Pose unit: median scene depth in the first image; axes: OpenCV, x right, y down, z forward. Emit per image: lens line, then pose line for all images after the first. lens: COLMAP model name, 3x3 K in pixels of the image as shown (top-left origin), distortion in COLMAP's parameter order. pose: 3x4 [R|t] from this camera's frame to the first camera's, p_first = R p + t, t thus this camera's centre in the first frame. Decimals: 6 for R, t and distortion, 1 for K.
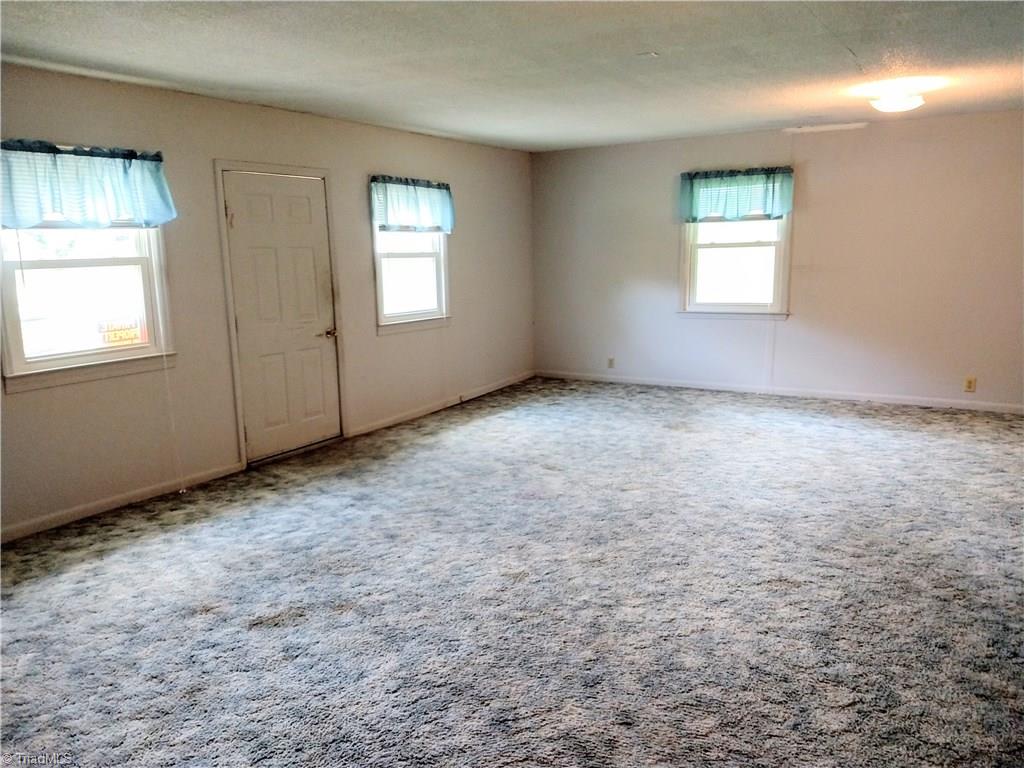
lens RADIAL K [[774.7, 0, 514.6], [0, 774.7, 383.4], [0, 0, 1]] dist [0.201859, -0.332572]
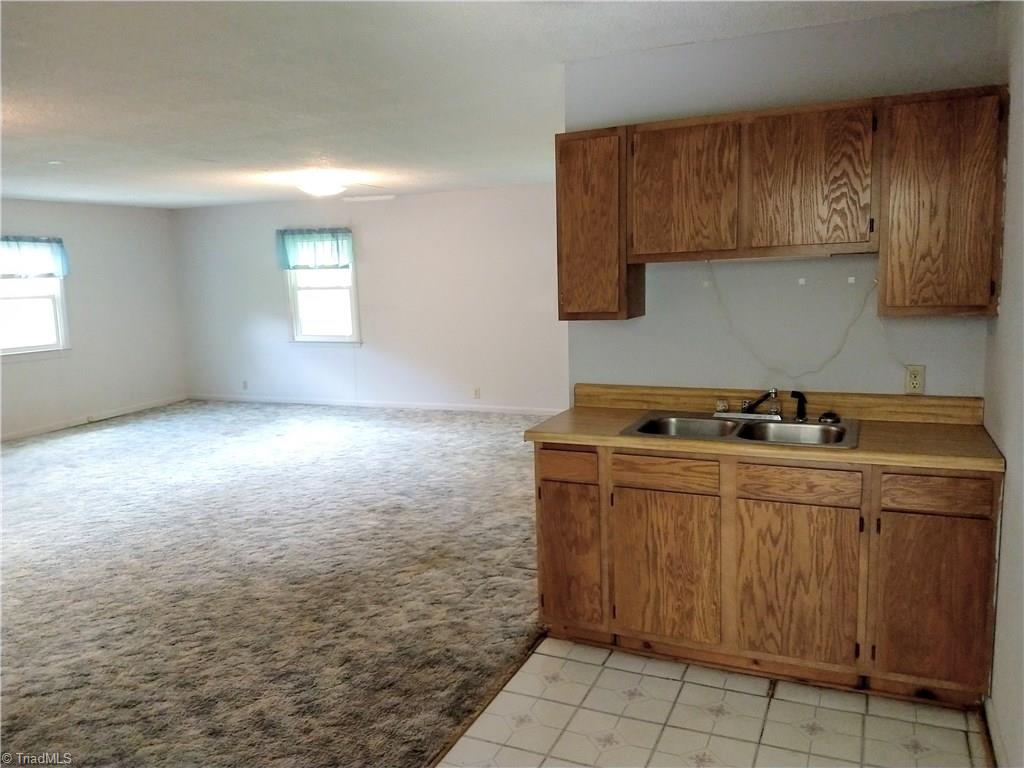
lens RADIAL K [[774.7, 0, 514.6], [0, 774.7, 383.4], [0, 0, 1]] dist [0.201859, -0.332572]
pose [[0.991478, -0.028037, 0.127223, 0.502049], [0.033148, 0.998719, -0.038229, 0.040221], [-0.125989, 0.042121, 0.991137, -0.317215]]
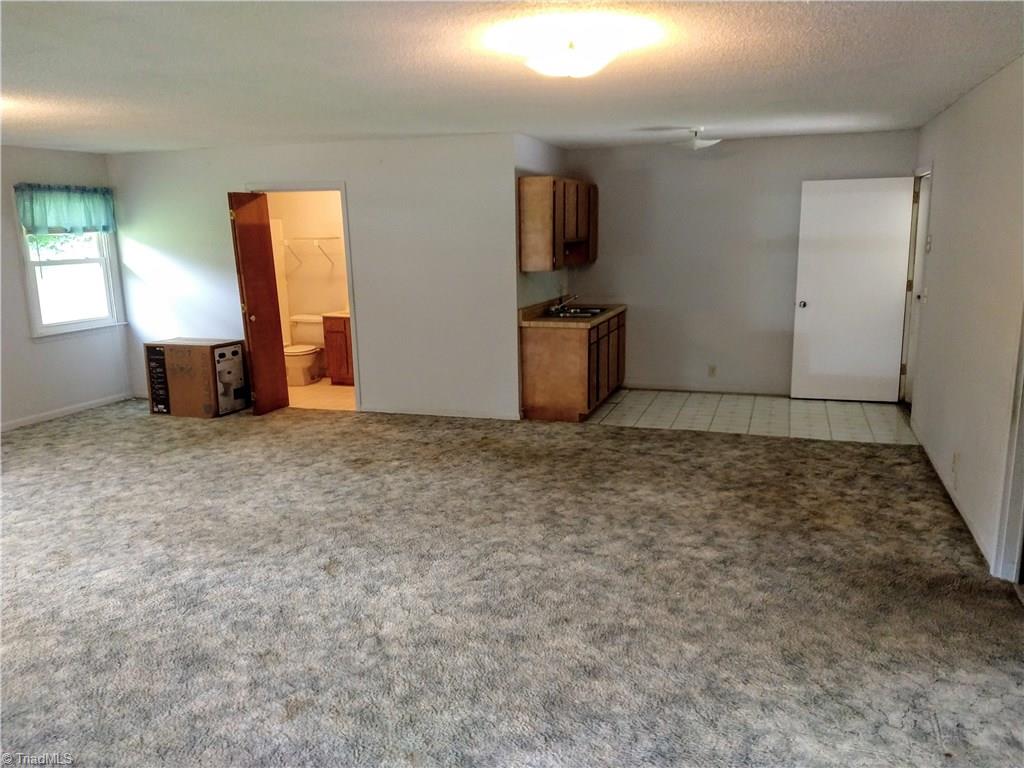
lens RADIAL K [[774.7, 0, 514.6], [0, 774.7, 383.4], [0, 0, 1]] dist [0.201859, -0.332572]
pose [[-0.217824, -0.163608, 0.962177, -0.427038], [0.193642, 0.959006, 0.206906, -0.104535], [-0.956585, 0.231387, -0.177213, 0.485237]]
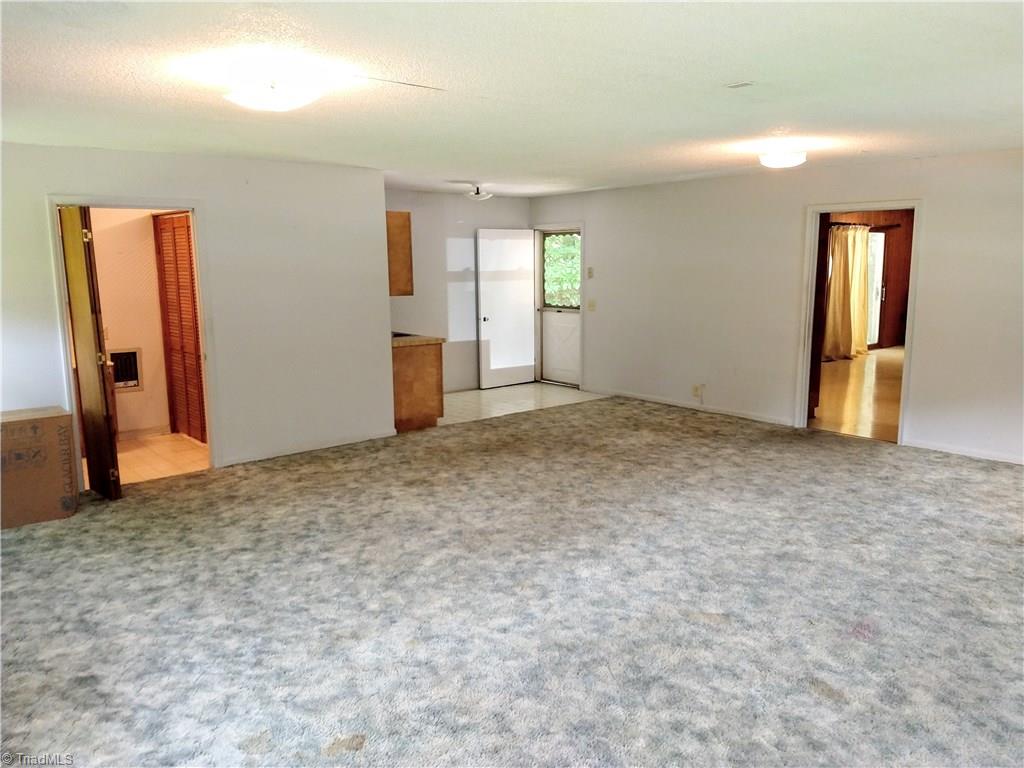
lens RADIAL K [[774.7, 0, 514.6], [0, 774.7, 383.4], [0, 0, 1]] dist [0.201859, -0.332572]
pose [[-0.946865, -0.022027, 0.320875, 0.069639], [0.084162, 0.945922, 0.313286, -0.255784], [-0.310424, 0.323645, -0.893807, 1.272799]]
